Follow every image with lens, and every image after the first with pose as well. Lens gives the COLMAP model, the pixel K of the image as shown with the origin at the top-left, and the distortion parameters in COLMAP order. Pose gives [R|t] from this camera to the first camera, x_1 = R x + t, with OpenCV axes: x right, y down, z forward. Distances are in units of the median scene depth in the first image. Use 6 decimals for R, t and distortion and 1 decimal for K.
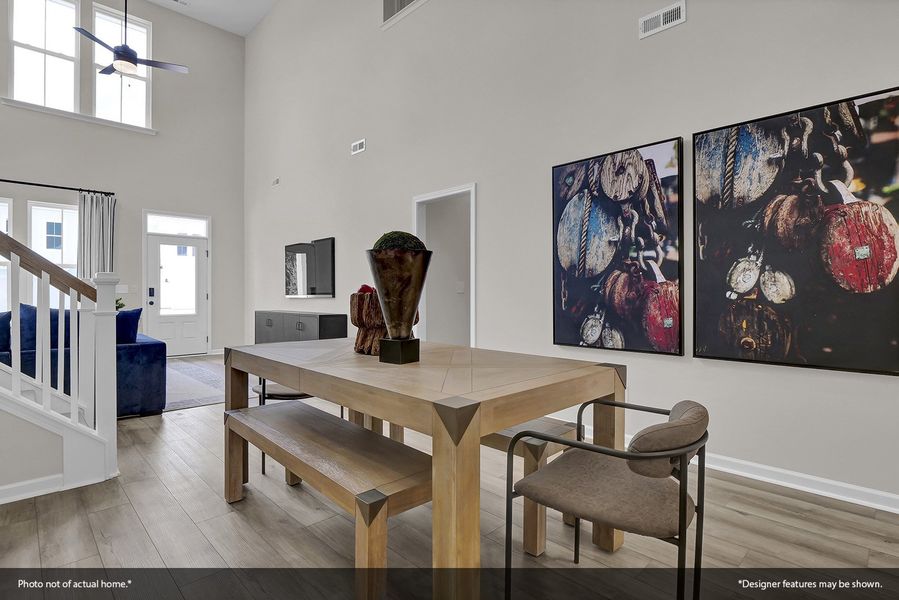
lens RADIAL K [[454.2, 0, 447.1], [0, 454.2, 292.5], [0, 0, 1]] dist [-0.012590, 0.001752]
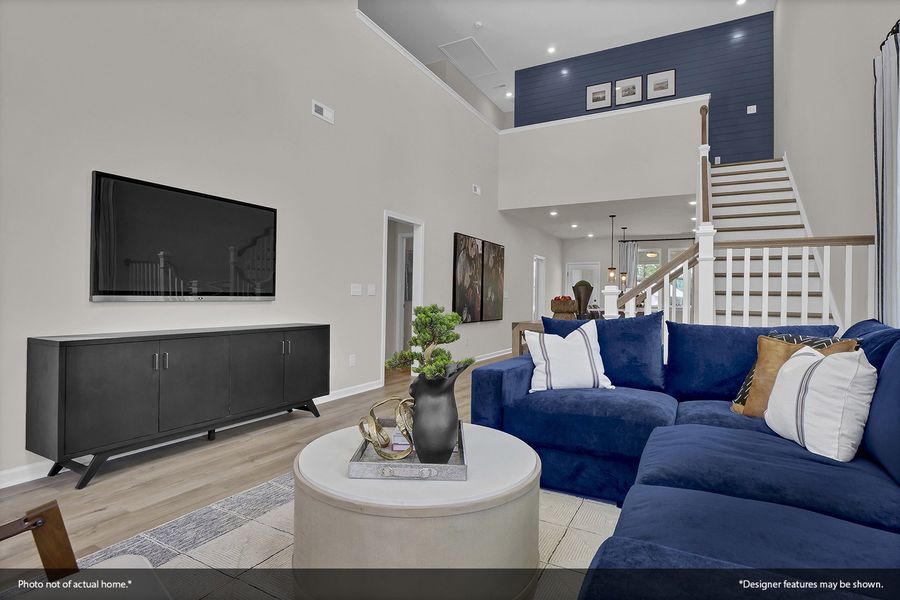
lens RADIAL K [[454.7, 0, 447.0], [0, 454.7, 301.6], [0, 0, 1]] dist [-0.012590, 0.001752]
pose [[-0.300263, 0.001197, 0.953856, -1.703988], [-0.002654, 0.999994, -0.002091, 0.023473], [-0.953853, -0.003160, -0.300258, 1.719325]]
